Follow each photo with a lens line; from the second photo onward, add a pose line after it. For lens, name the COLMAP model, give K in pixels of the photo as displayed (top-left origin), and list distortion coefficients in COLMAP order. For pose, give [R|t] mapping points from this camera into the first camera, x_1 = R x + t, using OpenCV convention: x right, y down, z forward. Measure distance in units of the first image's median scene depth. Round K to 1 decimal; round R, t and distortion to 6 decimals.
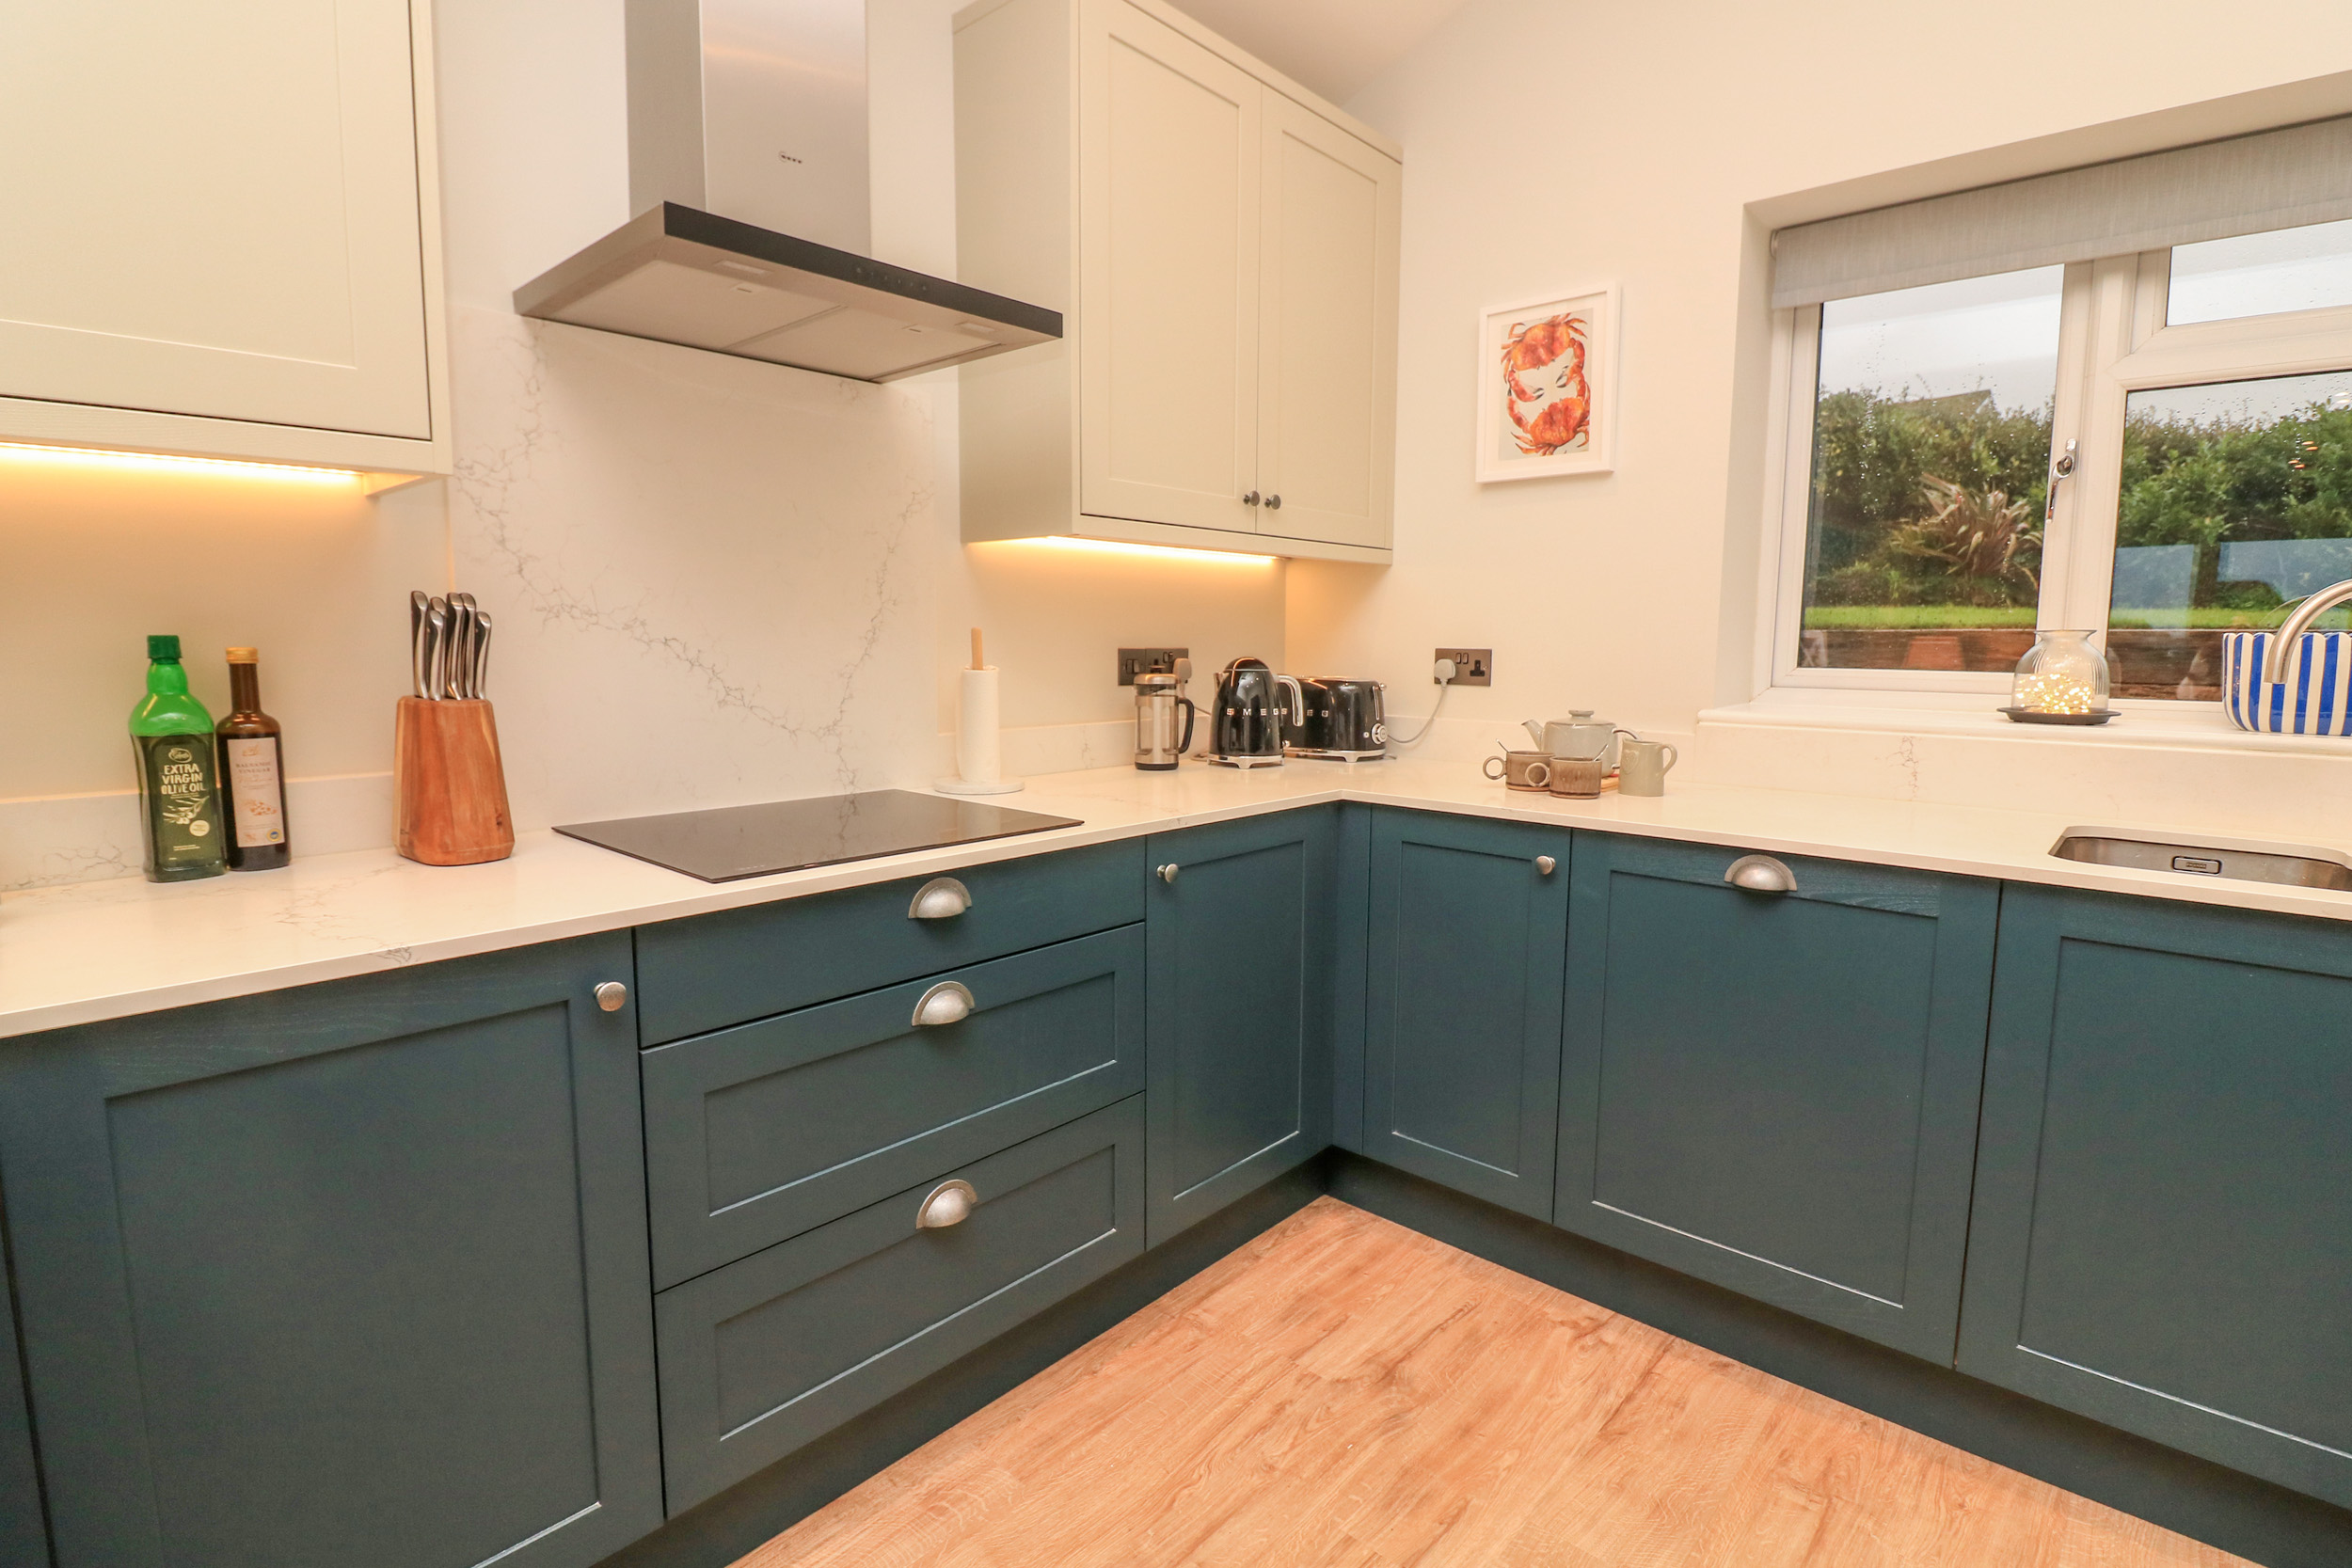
lens RADIAL K [[1128.1, 0, 1190.6], [0, 1128.1, 776.0], [0, 0, 1]] dist [-0.002968, -0.000654]
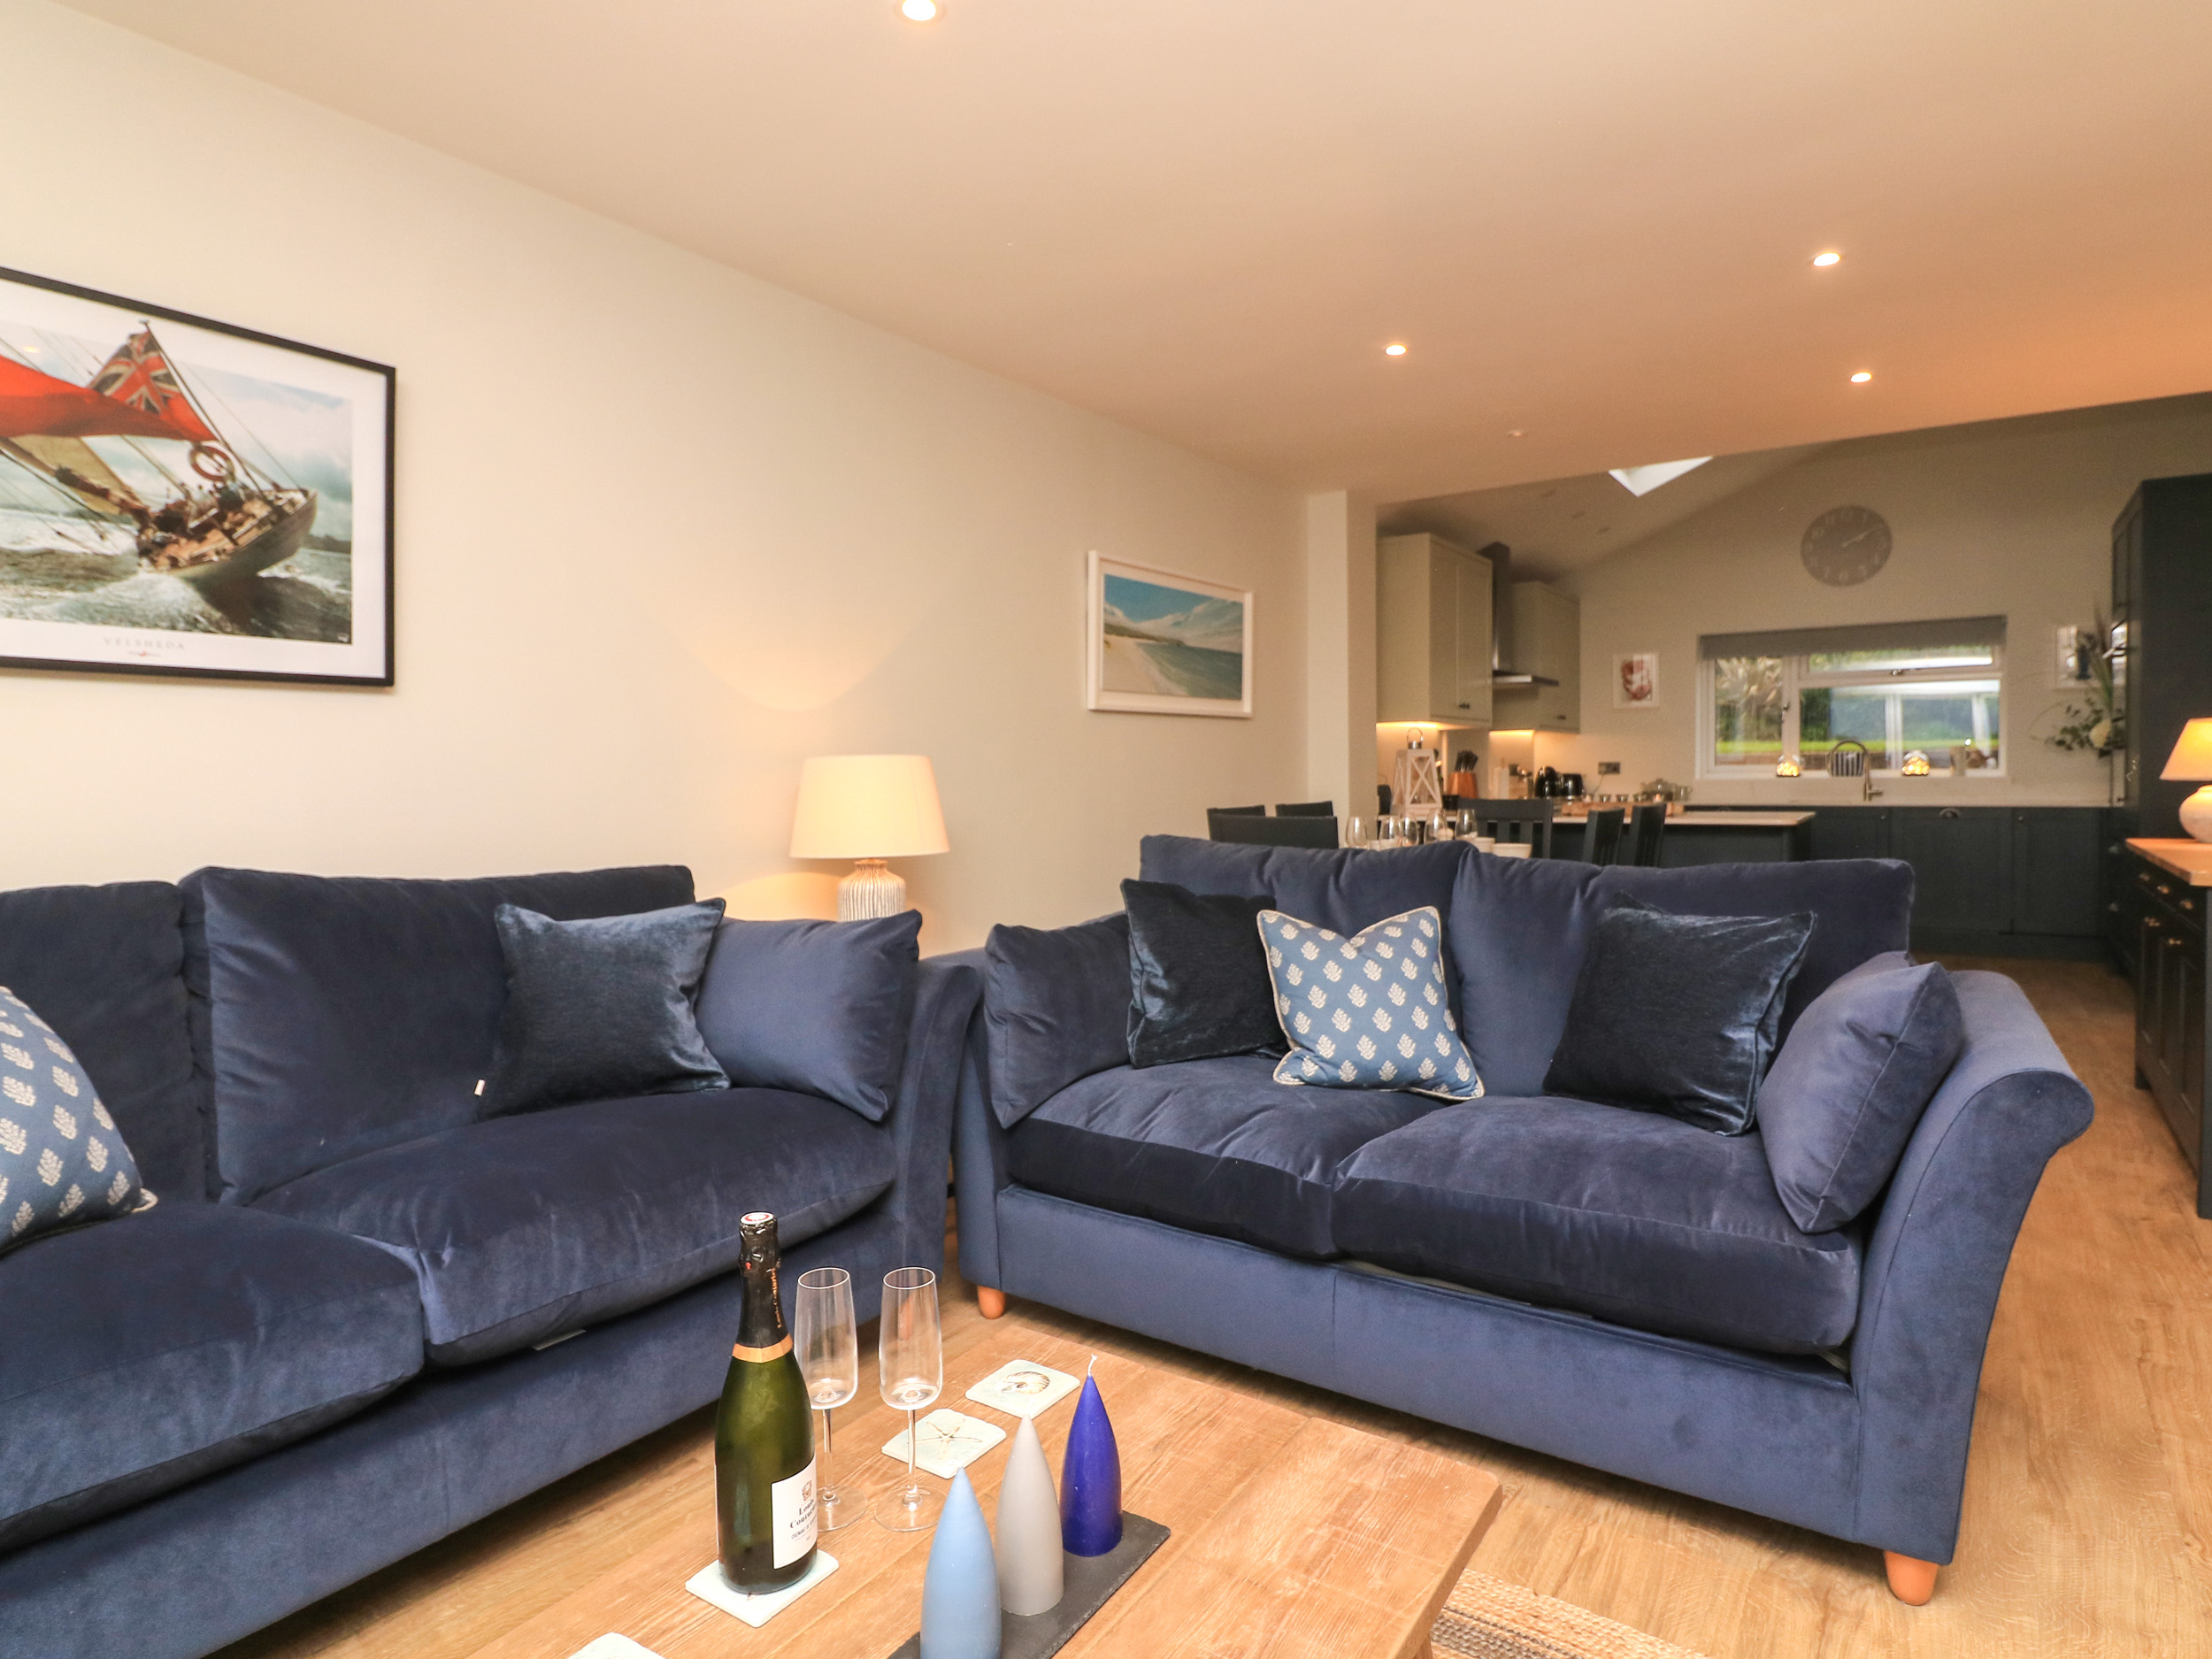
lens RADIAL K [[1237.3, 0, 1121.6], [0, 1237.3, 813.4], [0, 0, 1]] dist [-0.004117, -0.002249]
pose [[0.991445, -0.021720, 0.128706, -1.606961], [0.033169, 0.995613, -0.087493, 0.292734], [-0.126241, 0.091014, 0.987816, -2.267162]]
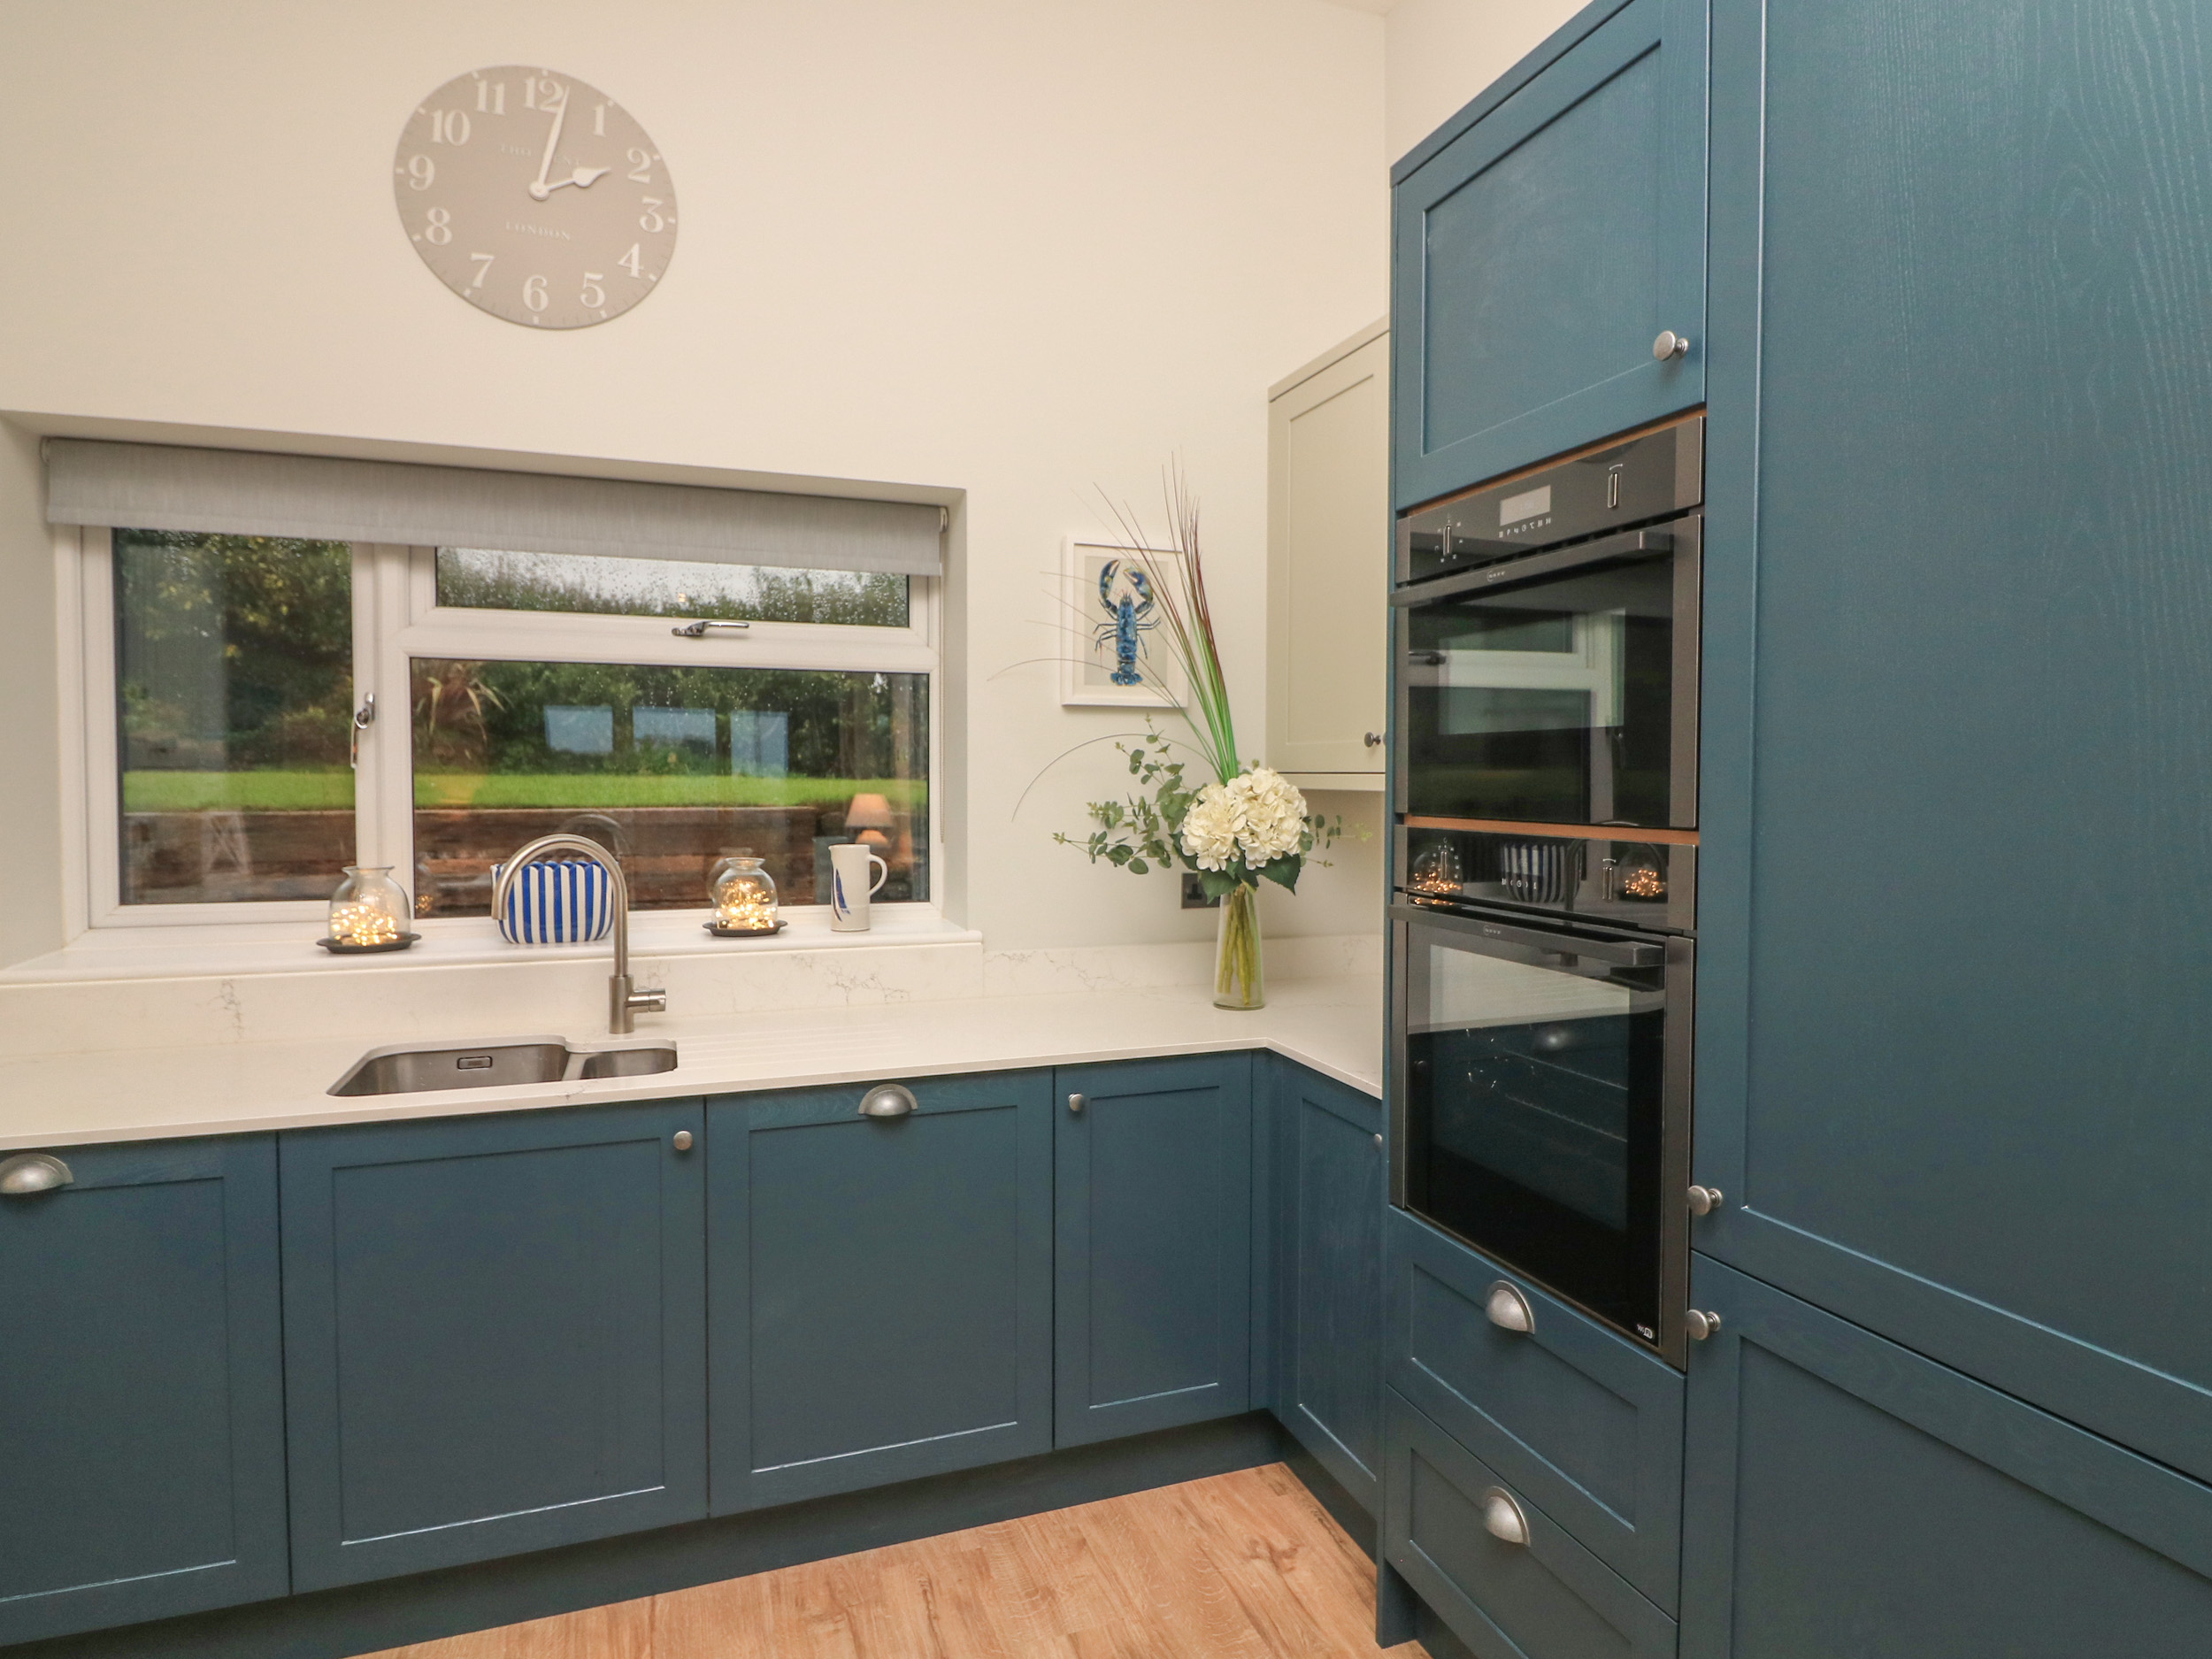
lens RADIAL K [[1237.3, 0, 1121.6], [0, 1237.3, 813.4], [0, 0, 1]] dist [-0.004117, -0.002249]
pose [[0.465613, -0.029795, 0.884487, 0.031204], [0.105824, 0.994137, -0.022219, -0.062114], [-0.878639, 0.103946, 0.466036, -0.193111]]
